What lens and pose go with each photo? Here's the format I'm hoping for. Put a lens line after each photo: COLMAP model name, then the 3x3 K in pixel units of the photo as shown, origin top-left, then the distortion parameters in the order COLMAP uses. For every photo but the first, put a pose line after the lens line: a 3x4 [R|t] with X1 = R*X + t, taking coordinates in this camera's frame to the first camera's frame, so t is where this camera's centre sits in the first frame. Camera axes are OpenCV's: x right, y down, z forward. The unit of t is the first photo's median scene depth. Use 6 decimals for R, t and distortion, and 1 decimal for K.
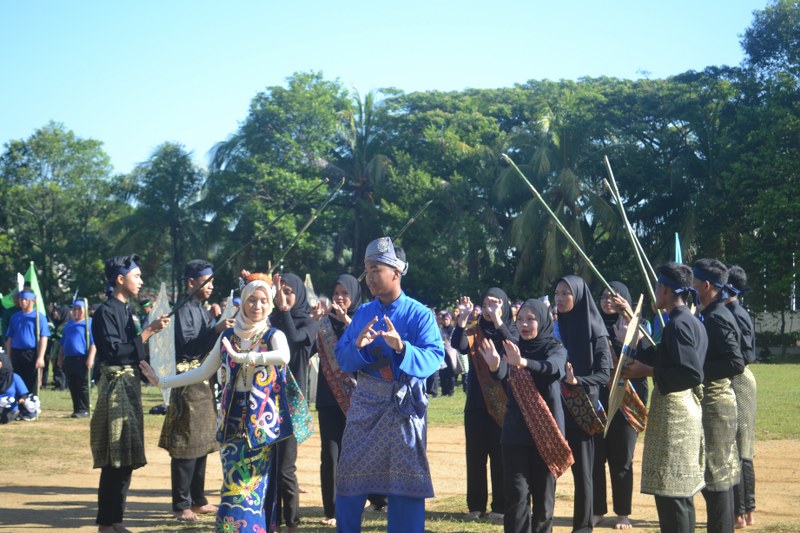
lens RADIAL K [[1414.5, 0, 399.4], [0, 1414.5, 266.7], [0, 0, 1]] dist [-0.005120, 0.000000]
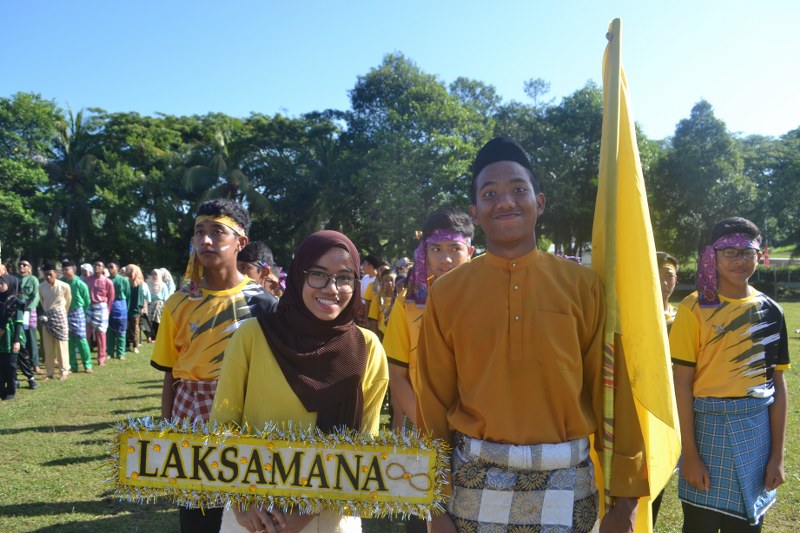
lens RADIAL K [[632.6, 0, 401.9], [0, 632.6, 259.4], [0, 0, 1]] dist [-0.064803, -0.000273]
pose [[0.874321, -0.006053, 0.485309, -0.042980], [-0.006659, 0.999679, 0.024465, 0.004818], [-0.485302, -0.024622, 0.874000, 0.340074]]
